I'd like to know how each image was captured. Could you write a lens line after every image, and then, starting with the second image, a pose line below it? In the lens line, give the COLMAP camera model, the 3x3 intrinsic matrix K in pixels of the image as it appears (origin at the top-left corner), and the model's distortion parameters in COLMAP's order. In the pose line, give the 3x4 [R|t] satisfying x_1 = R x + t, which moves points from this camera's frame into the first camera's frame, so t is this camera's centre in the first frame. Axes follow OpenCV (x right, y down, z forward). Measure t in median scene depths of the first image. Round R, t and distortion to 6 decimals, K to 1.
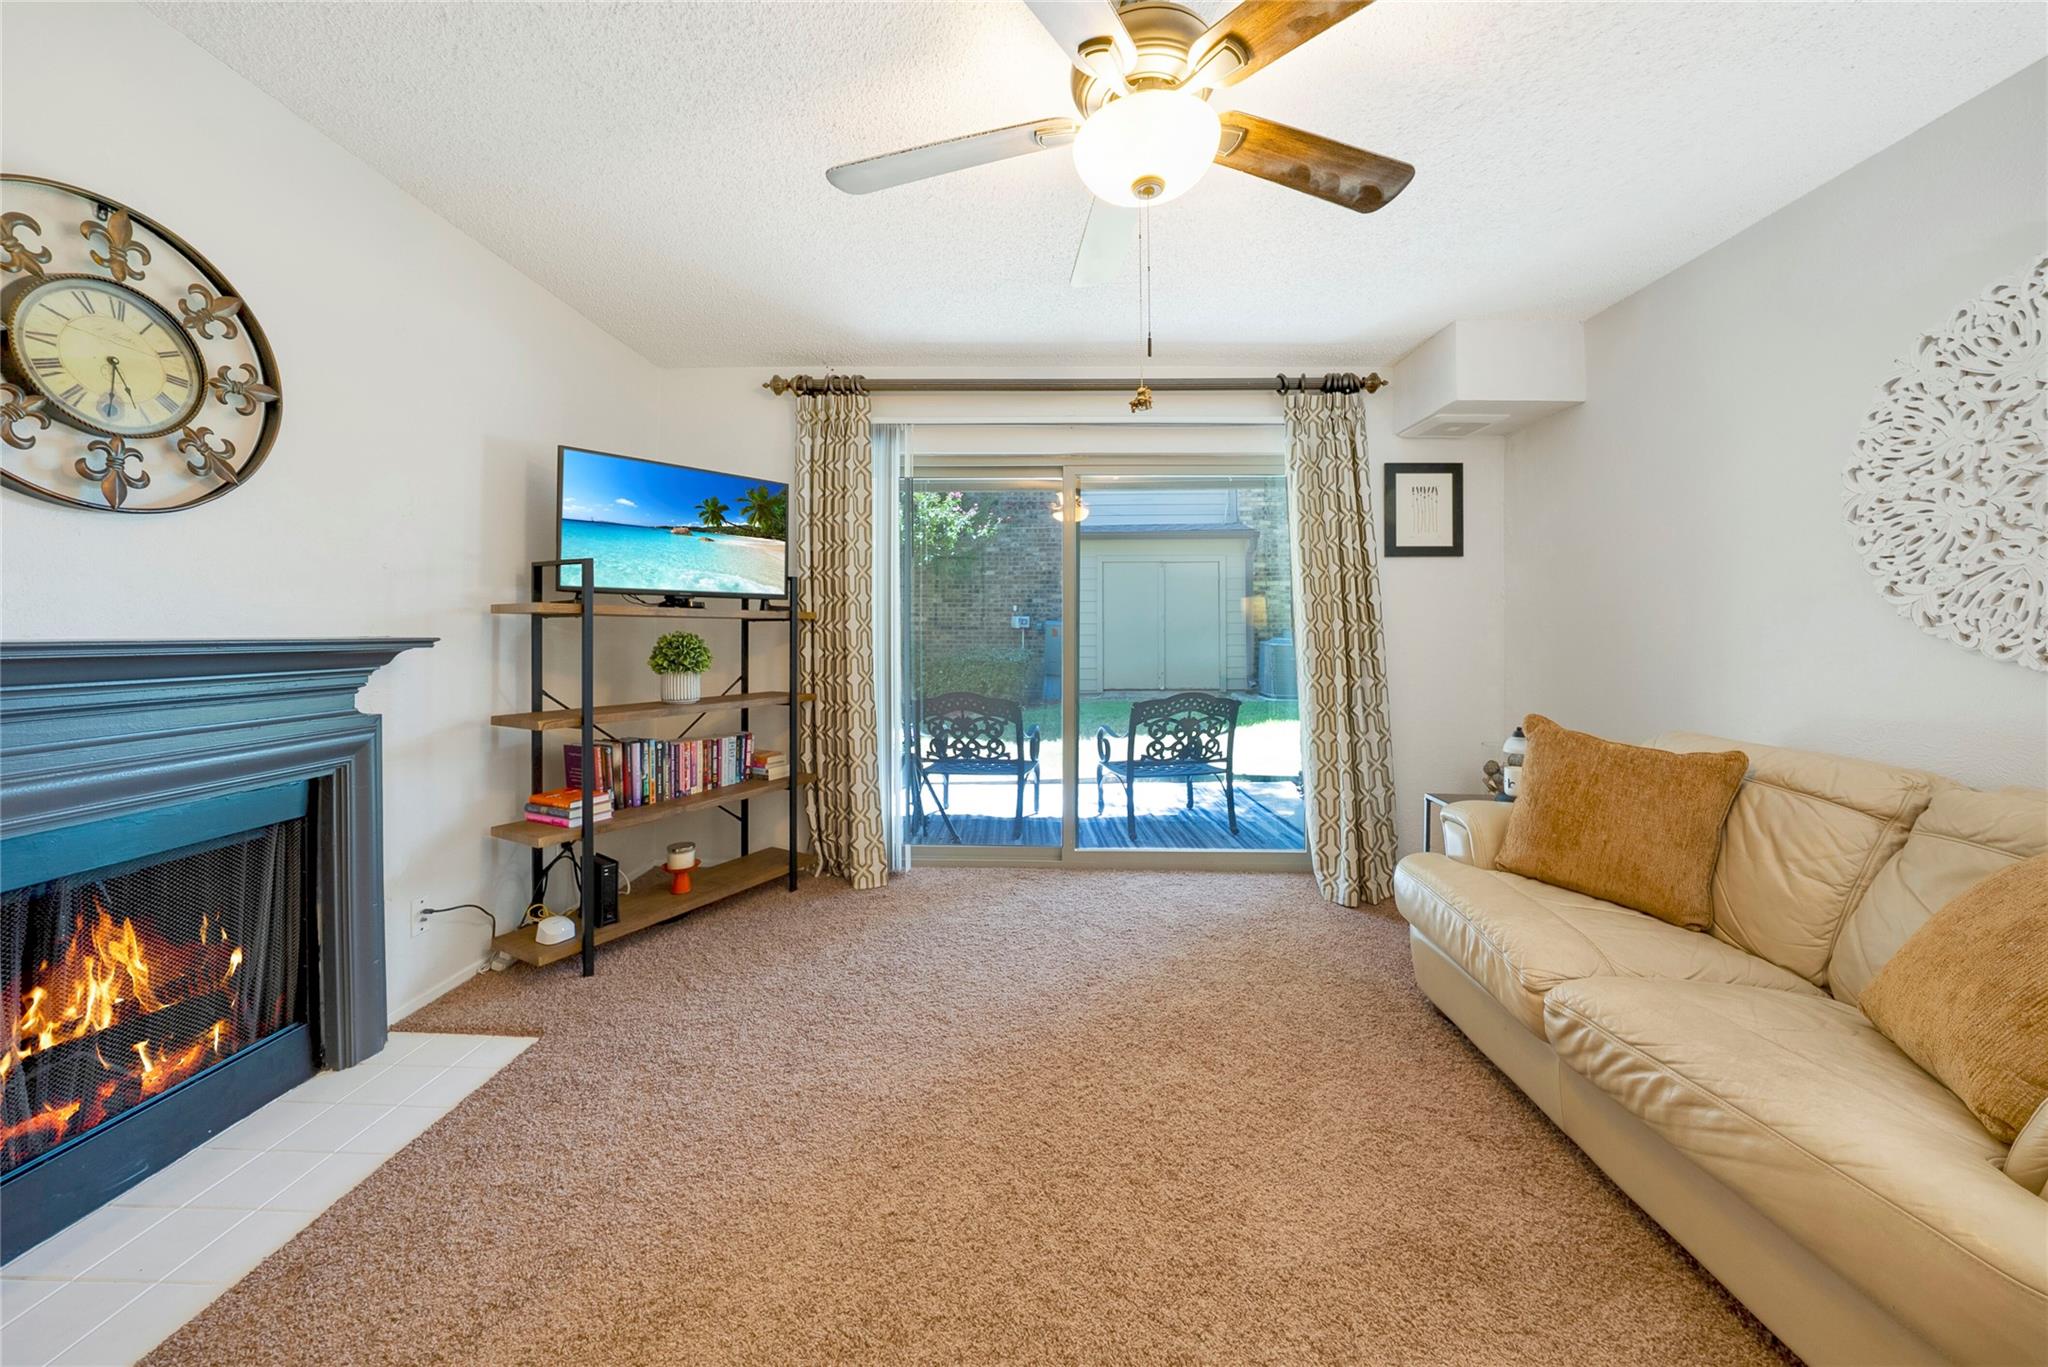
lens RADIAL K [[726.8, 0, 1022.5], [0, 726.8, 630.5], [0, 0, 1]] dist [-0.028872, 0.007251]
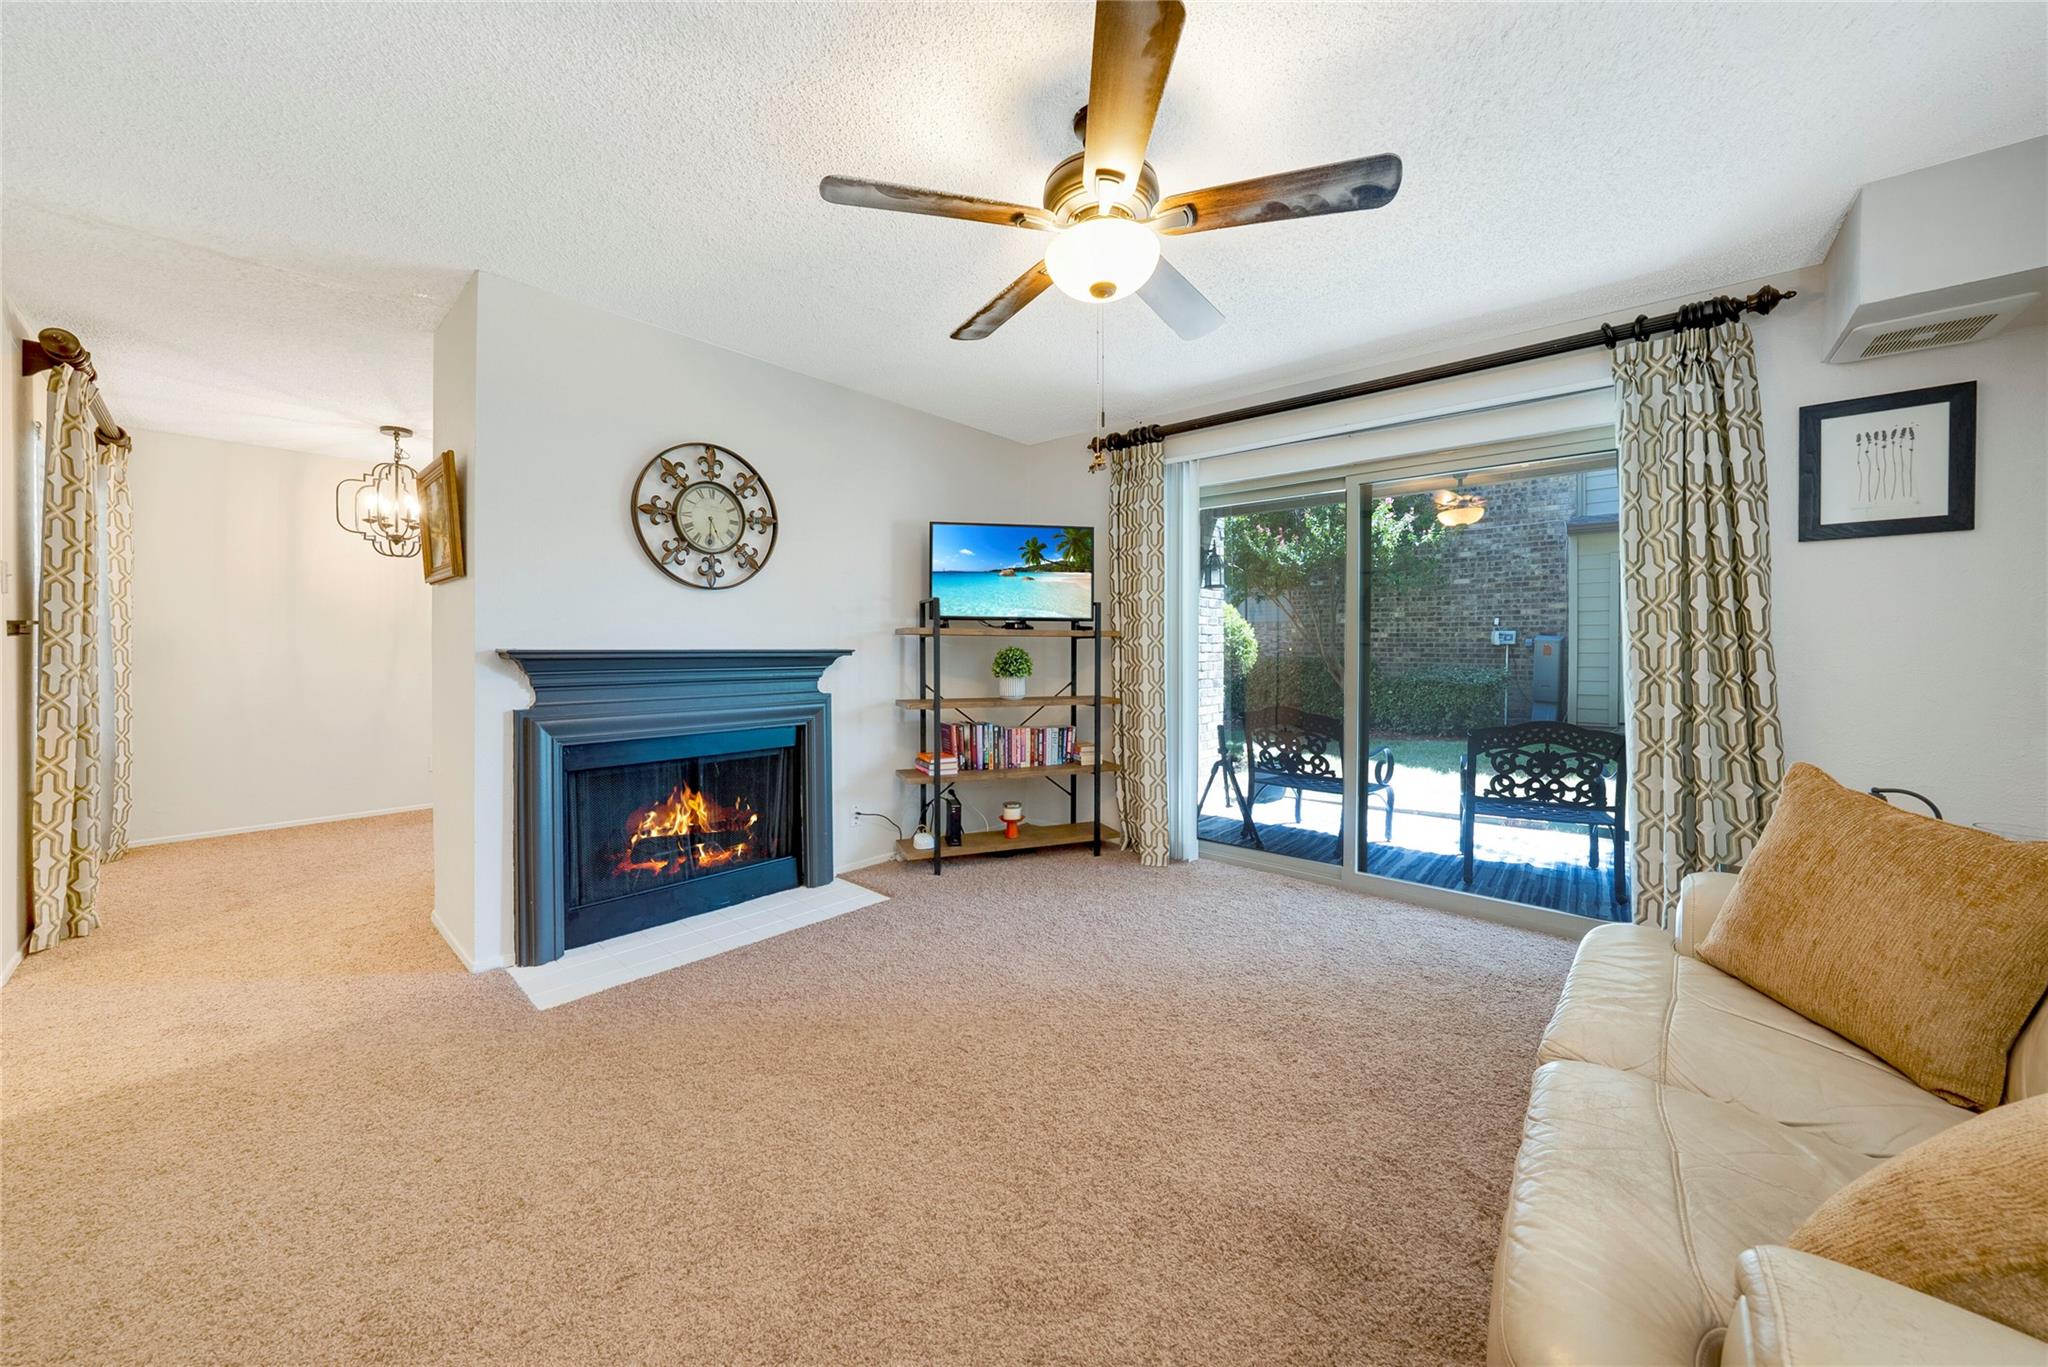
lens RADIAL K [[735.5, 0, 1024.5], [0, 735.5, 670.0], [0, 0, 1]] dist [-0.030448, 0.007630]
pose [[0.756053, 0.021620, -0.654153, 0.461797], [-0.001667, 0.999515, 0.031108, 0.002482], [0.654508, -0.022429, 0.755722, -0.030542]]
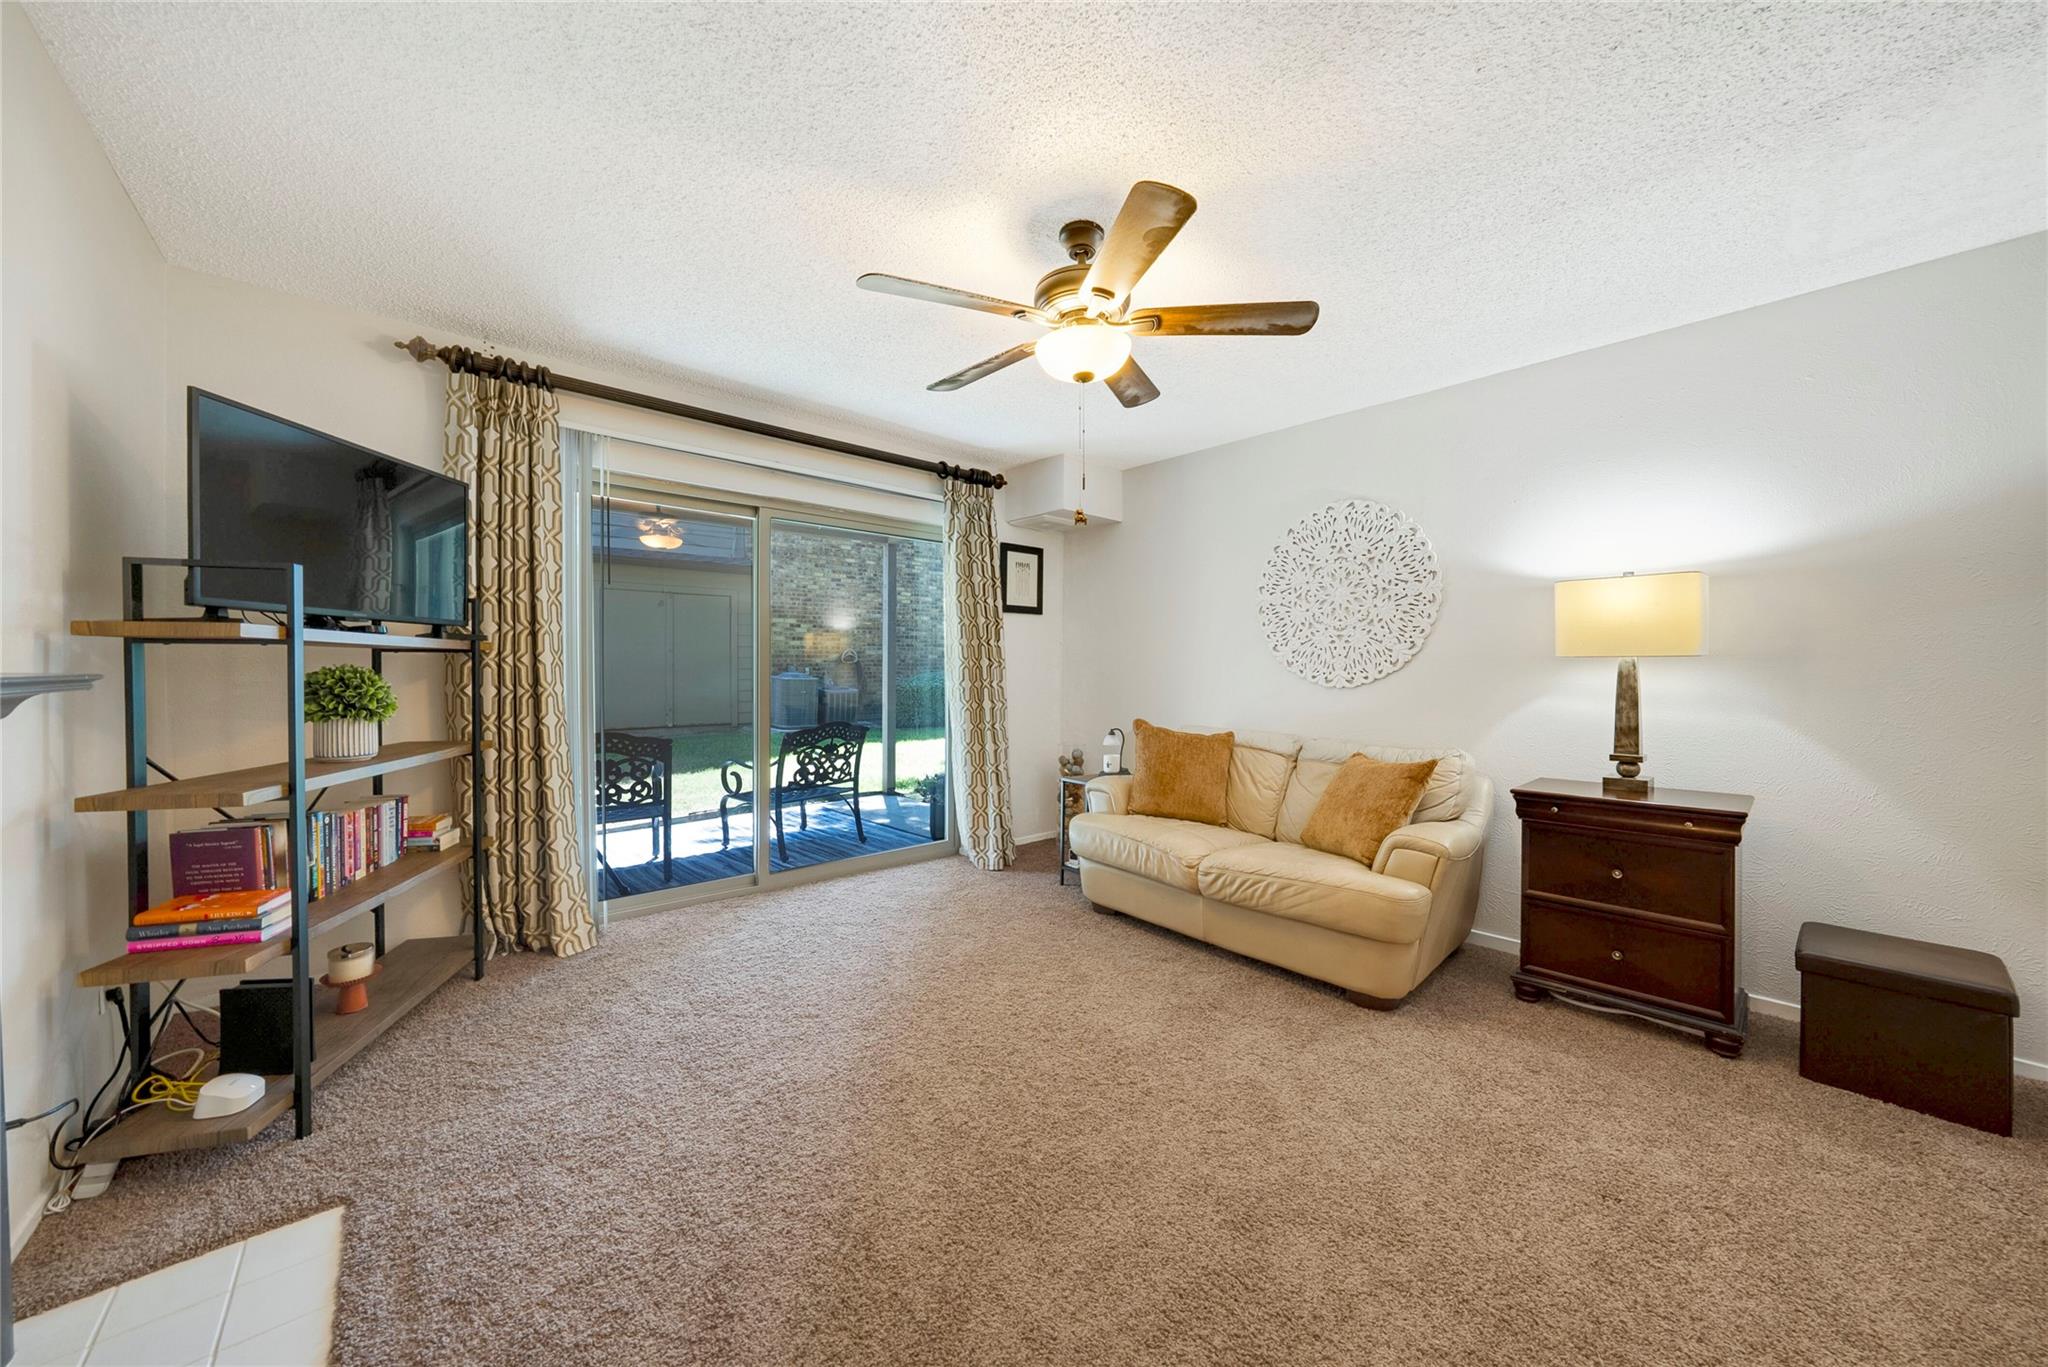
lens RADIAL K [[739.9, 0, 1013.2], [0, 739.9, 676.3], [0, 0, 1]] dist [-0.000684, 0.000017]
pose [[0.730951, -0.004910, 0.682413, -0.497727], [-0.005866, 0.999892, 0.013477, -0.001231], [-0.682405, -0.013854, 0.730843, -0.032241]]
